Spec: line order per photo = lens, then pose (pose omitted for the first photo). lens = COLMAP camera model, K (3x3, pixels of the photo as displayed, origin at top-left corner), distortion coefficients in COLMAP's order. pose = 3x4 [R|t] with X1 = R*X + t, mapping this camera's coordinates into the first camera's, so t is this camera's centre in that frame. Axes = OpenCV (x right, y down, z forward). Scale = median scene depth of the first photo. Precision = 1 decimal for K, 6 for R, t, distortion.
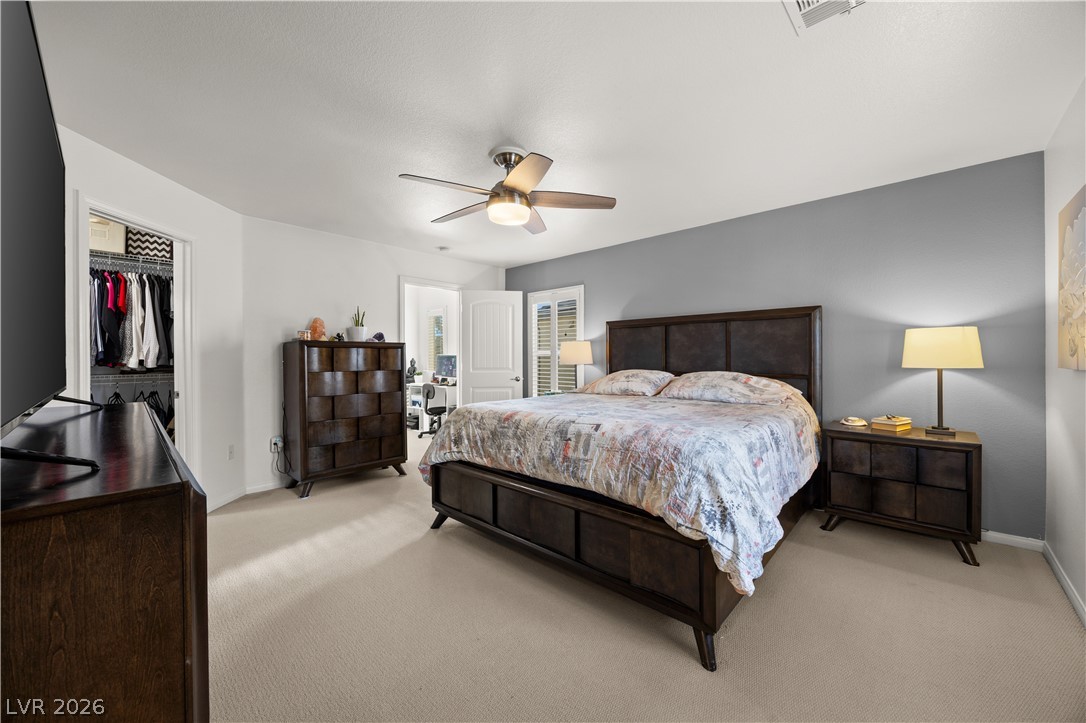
lens RADIAL K [[415.9, 0, 543.2], [0, 415.9, 354.2], [0, 0, 1]] dist [-0.001129, -0.001203]
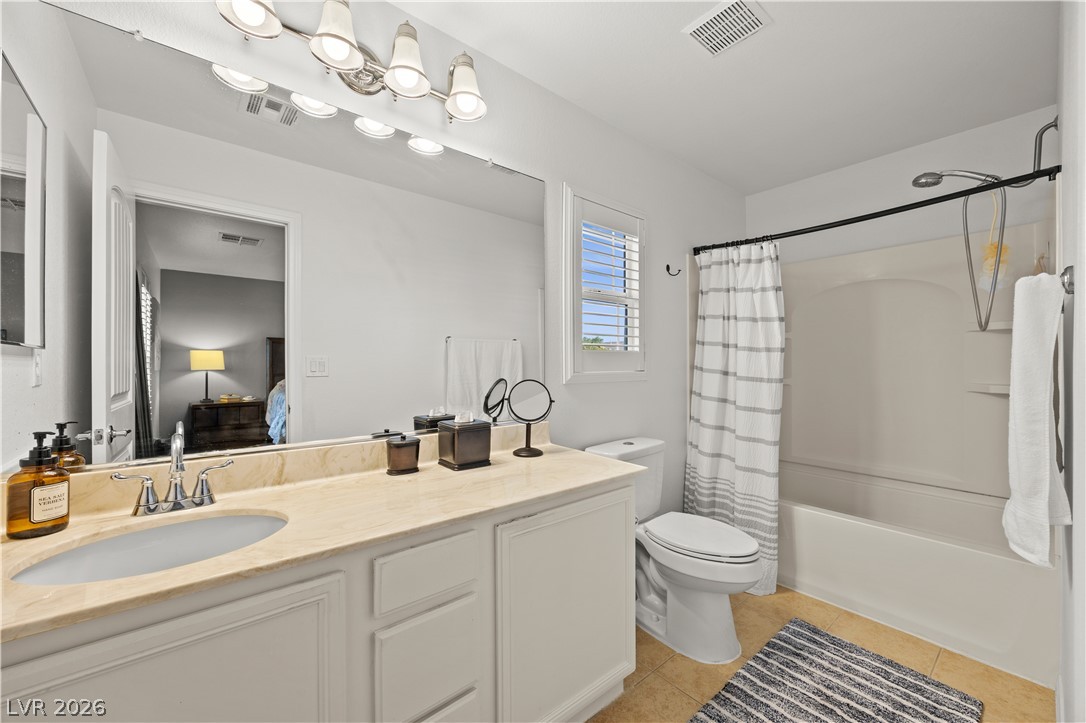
lens RADIAL K [[415.9, 0, 546.3], [0, 415.9, 364.7], [0, 0, 1]] dist [-0.001129, -0.001203]
pose [[0.136011, 0.003454, 0.990701, -0.918562], [-0.009043, 0.999957, -0.002244, -0.004740], [-0.990666, -0.008654, 0.136037, -1.015308]]
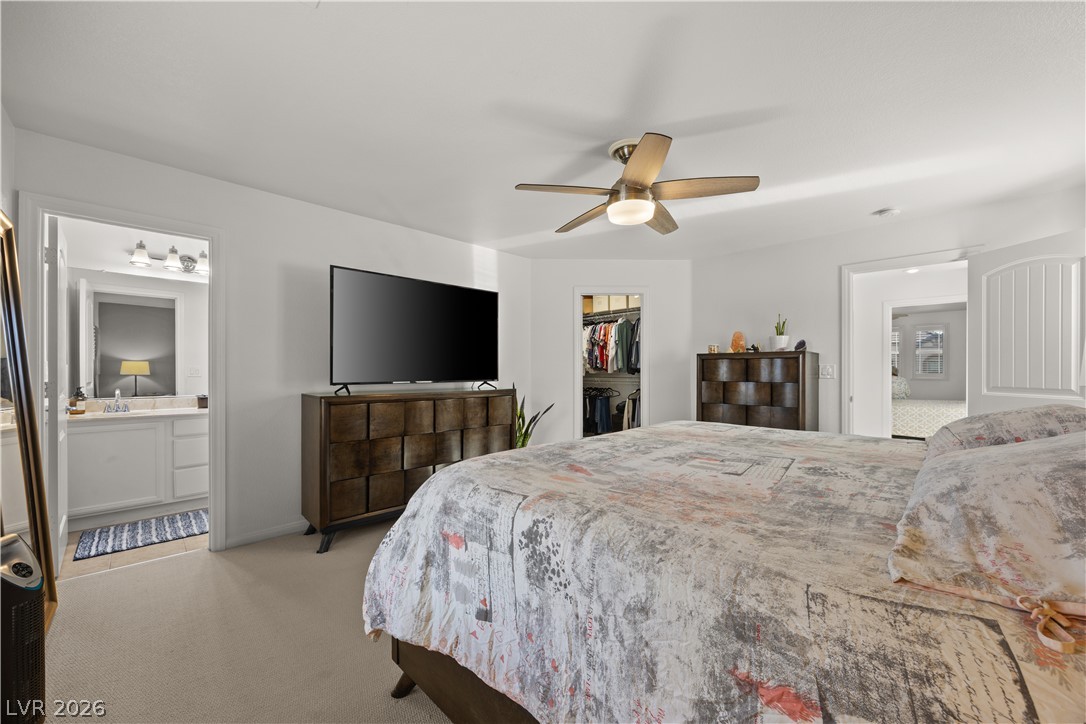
lens RADIAL K [[415.9, 0, 540.7], [0, 415.9, 365.2], [0, 0, 1]] dist [-0.001129, -0.001203]
pose [[0.055151, 0.019959, 0.998279, -4.757501], [-0.007833, 0.999778, -0.019556, 0.017855], [-0.998447, -0.006741, 0.055296, -5.341829]]
